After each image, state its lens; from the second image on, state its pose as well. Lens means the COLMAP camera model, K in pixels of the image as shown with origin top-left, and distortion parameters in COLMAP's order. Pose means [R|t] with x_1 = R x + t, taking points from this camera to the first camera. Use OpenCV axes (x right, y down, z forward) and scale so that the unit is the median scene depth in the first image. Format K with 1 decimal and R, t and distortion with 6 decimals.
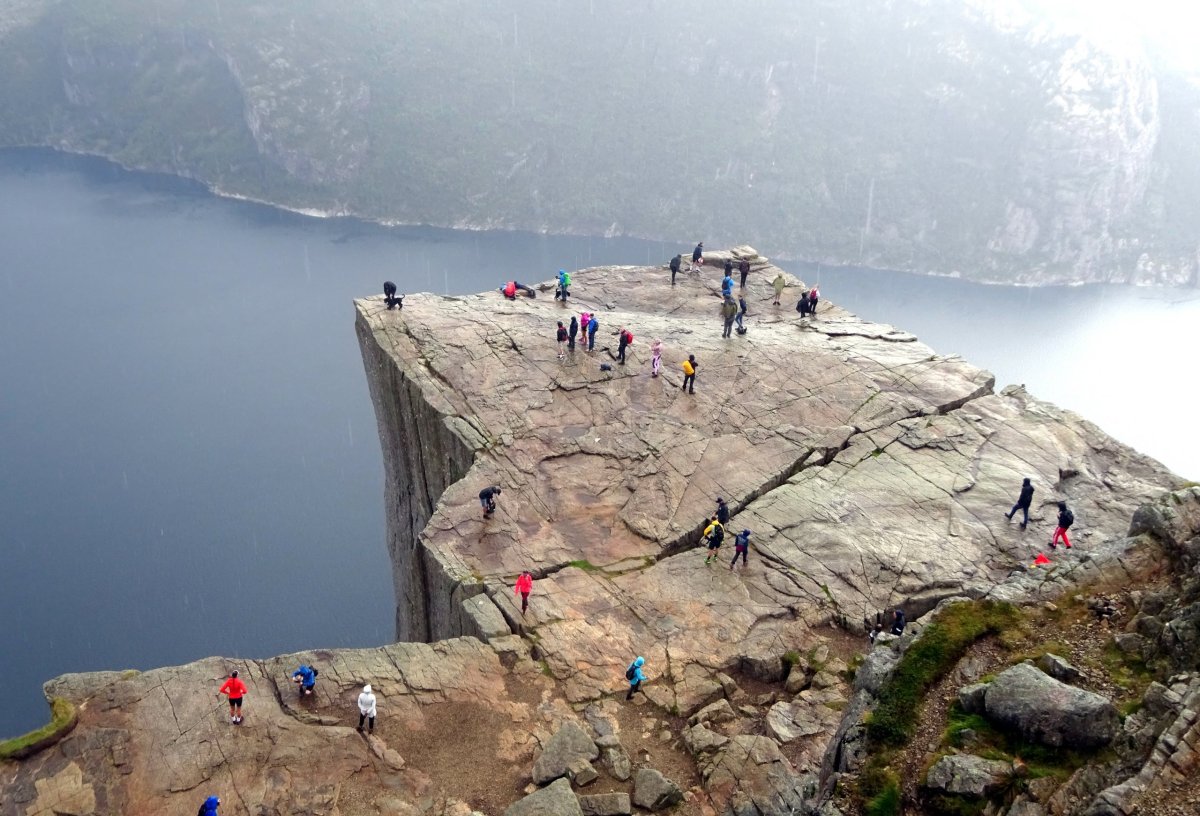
lens RADIAL K [[1279.9, 0, 531.1], [0, 1279.9, 376.8], [0, 0, 1]] dist [-0.014255, 0.085460]
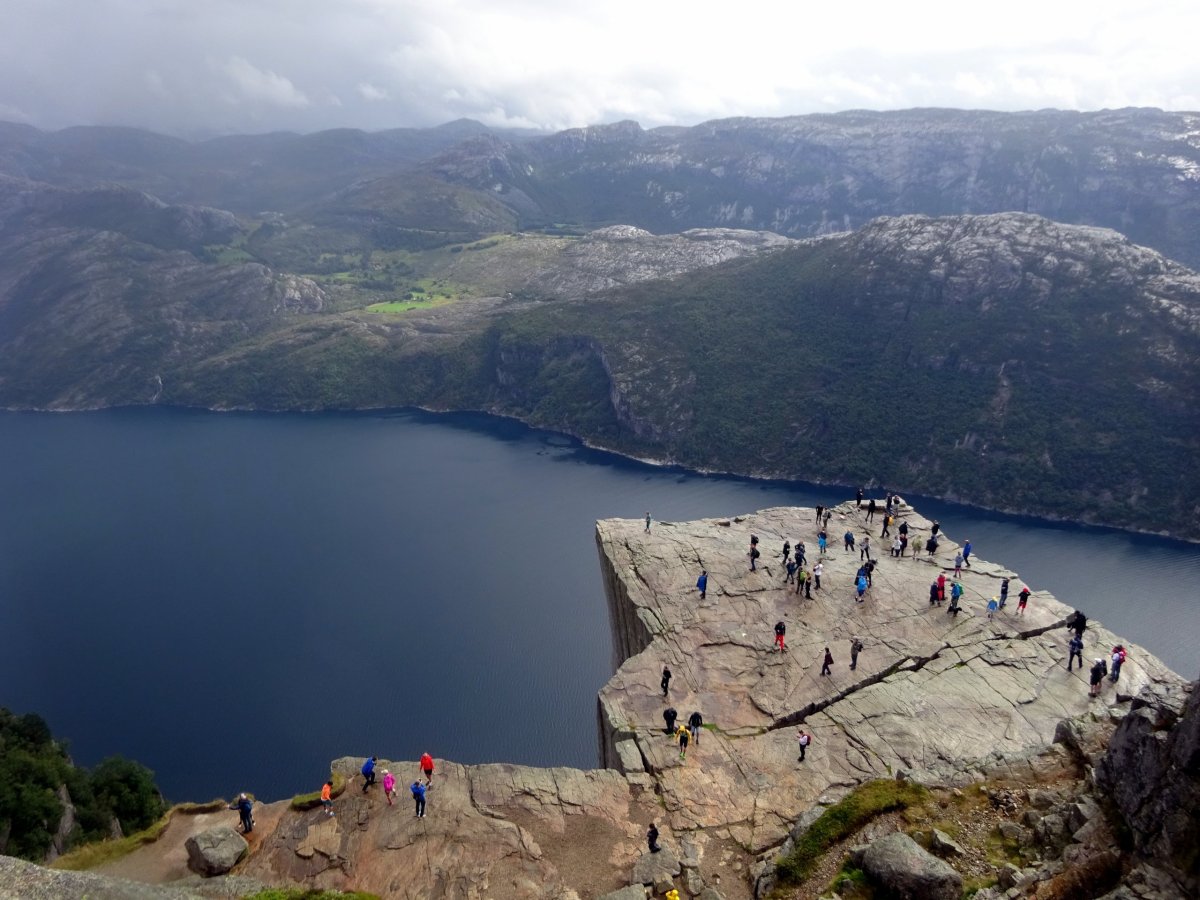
lens RADIAL K [[923.5, 0, 544.0], [0, 923.5, 450.9], [0, 0, 1]] dist [-0.017373, 0.008132]
pose [[0.953557, 0.035765, -0.299080, 0.148781], [-0.077324, 0.988717, -0.128298, -0.000774], [0.291117, 0.145466, 0.945564, 0.000150]]
